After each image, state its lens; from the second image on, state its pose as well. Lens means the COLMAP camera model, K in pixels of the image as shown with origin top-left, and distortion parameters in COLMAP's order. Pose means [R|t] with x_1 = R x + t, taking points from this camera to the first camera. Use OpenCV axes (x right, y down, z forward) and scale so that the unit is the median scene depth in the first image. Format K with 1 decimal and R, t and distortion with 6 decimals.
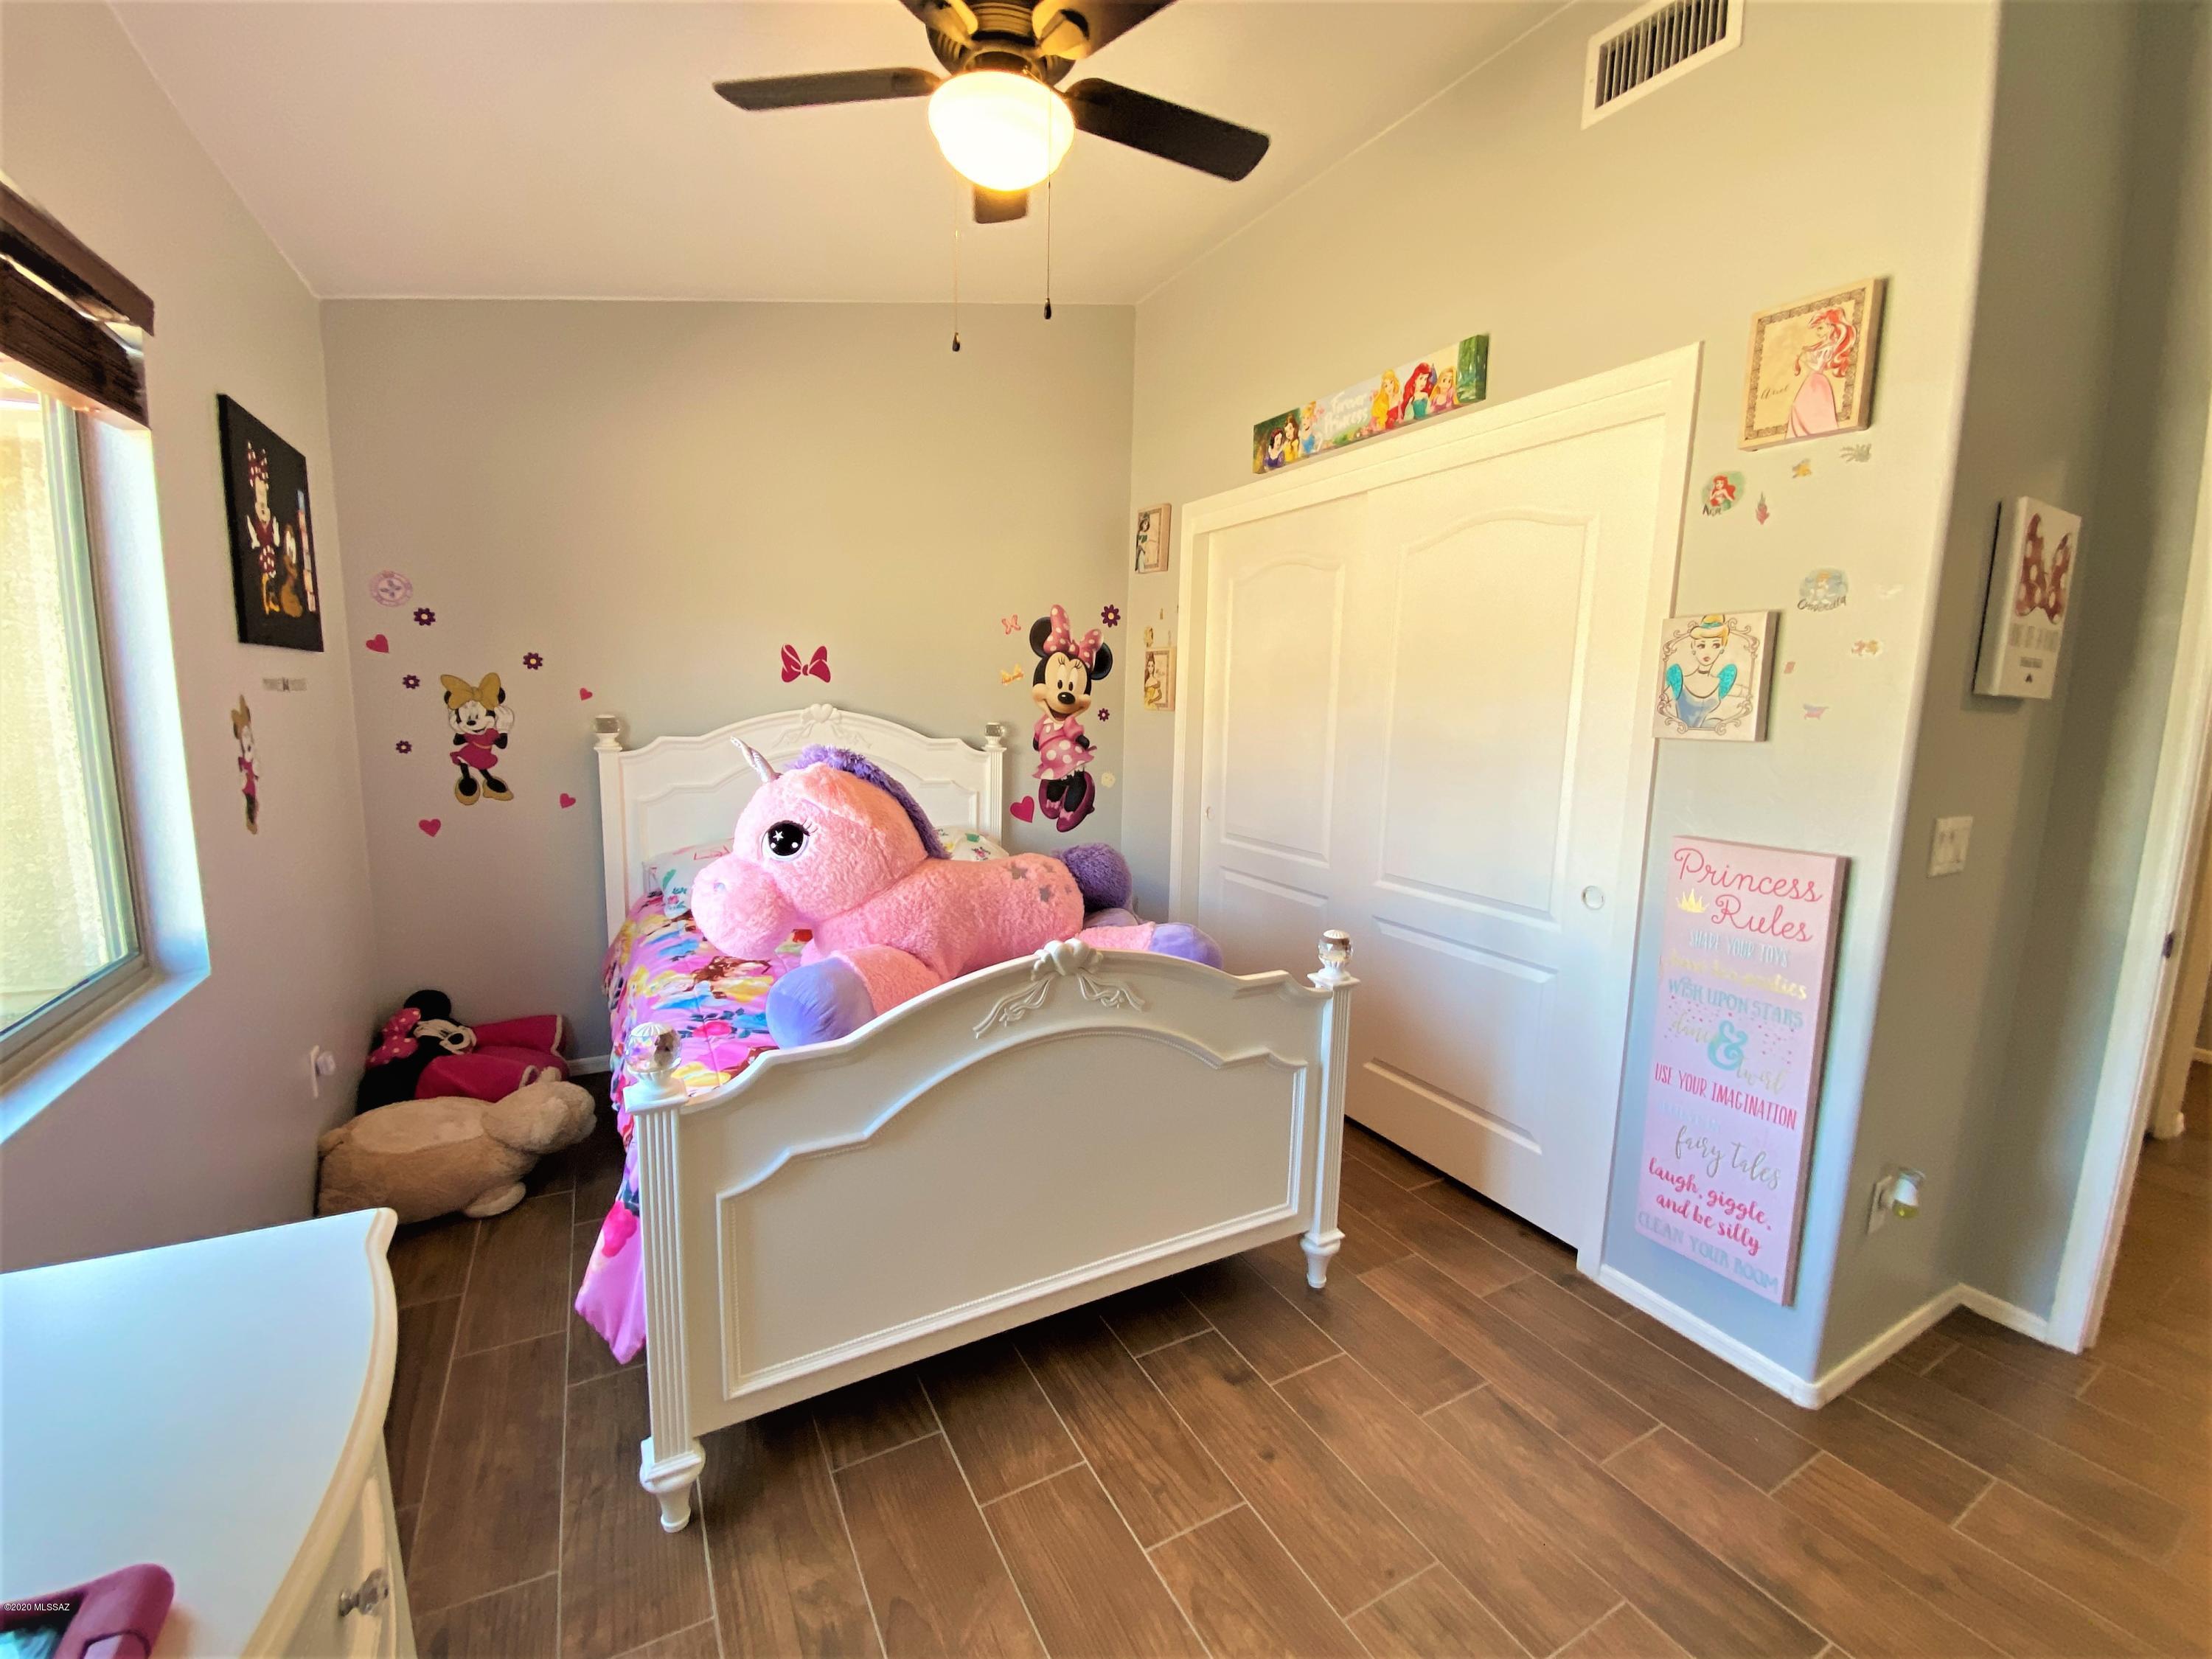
lens RADIAL K [[907.9, 0, 1085.3], [0, 907.9, 829.1], [0, 0, 1]] dist [0.022254, -0.025182]
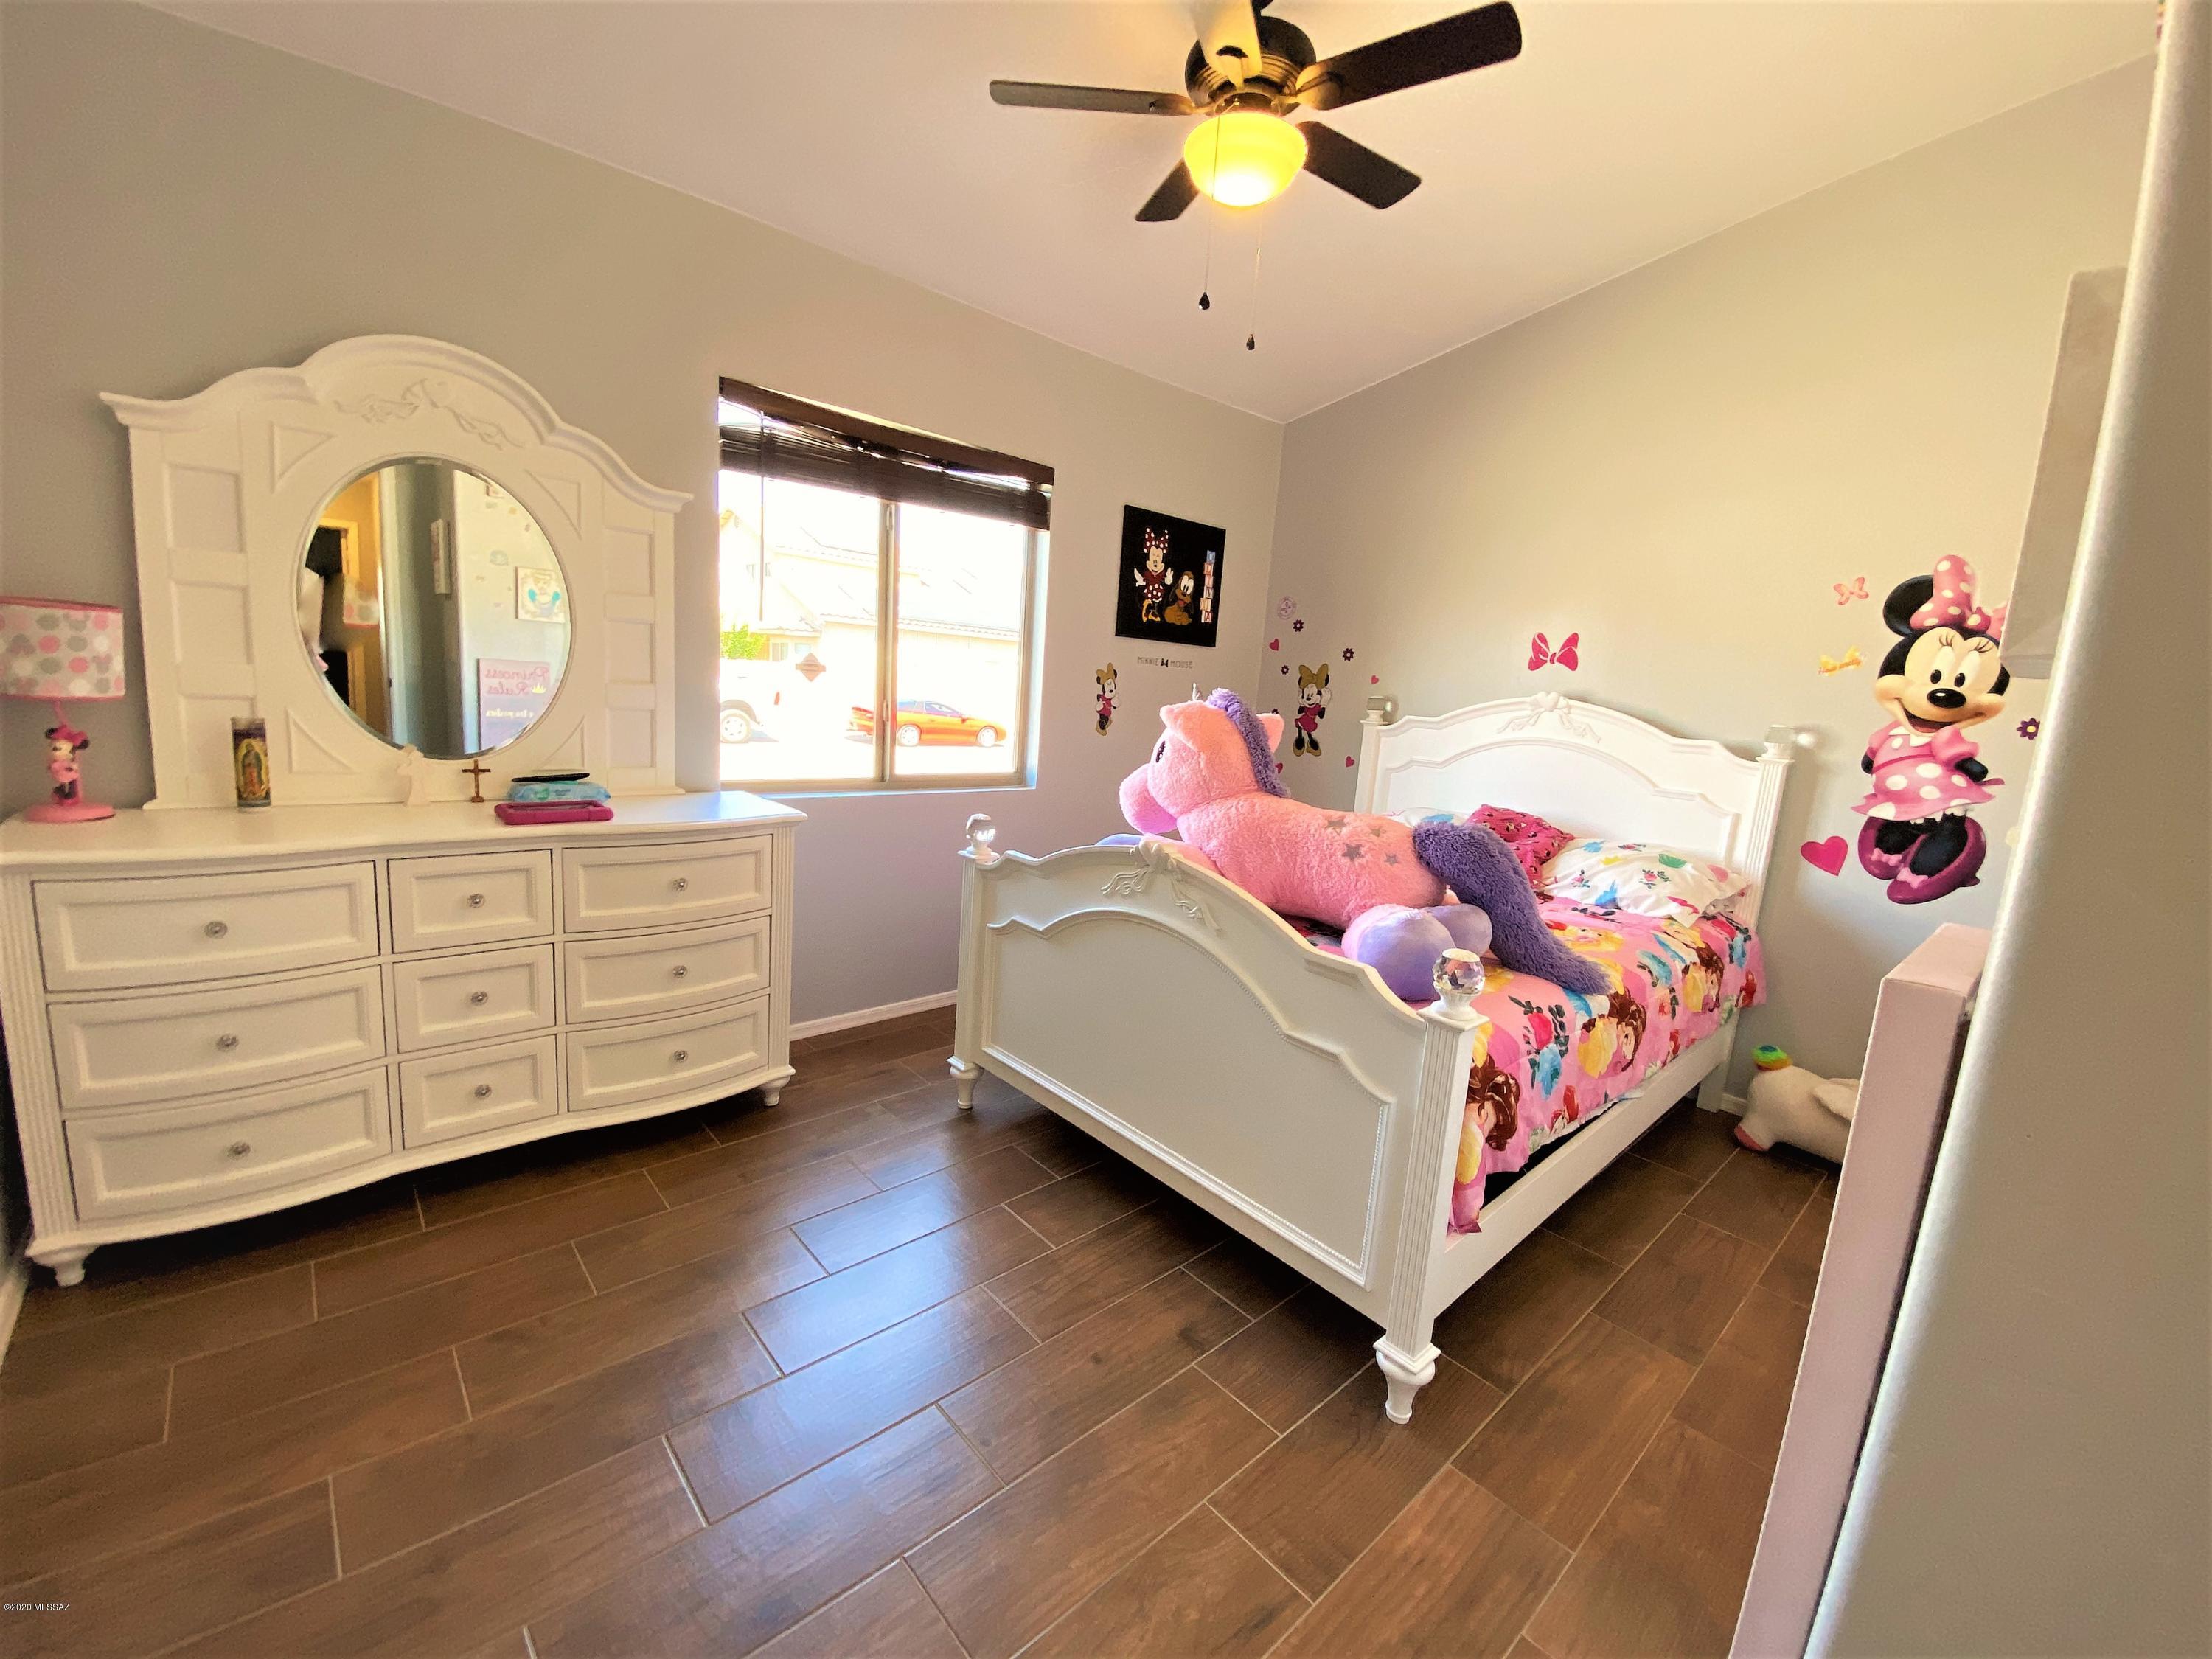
lens RADIAL K [[907.9, 0, 1085.3], [0, 907.9, 829.1], [0, 0, 1]] dist [0.022254, -0.025182]
pose [[0.200847, 0.146542, -0.968600, 0.534695], [-0.202957, 0.973520, 0.105202, 0.001794], [0.958368, 0.175455, 0.225270, 0.315669]]
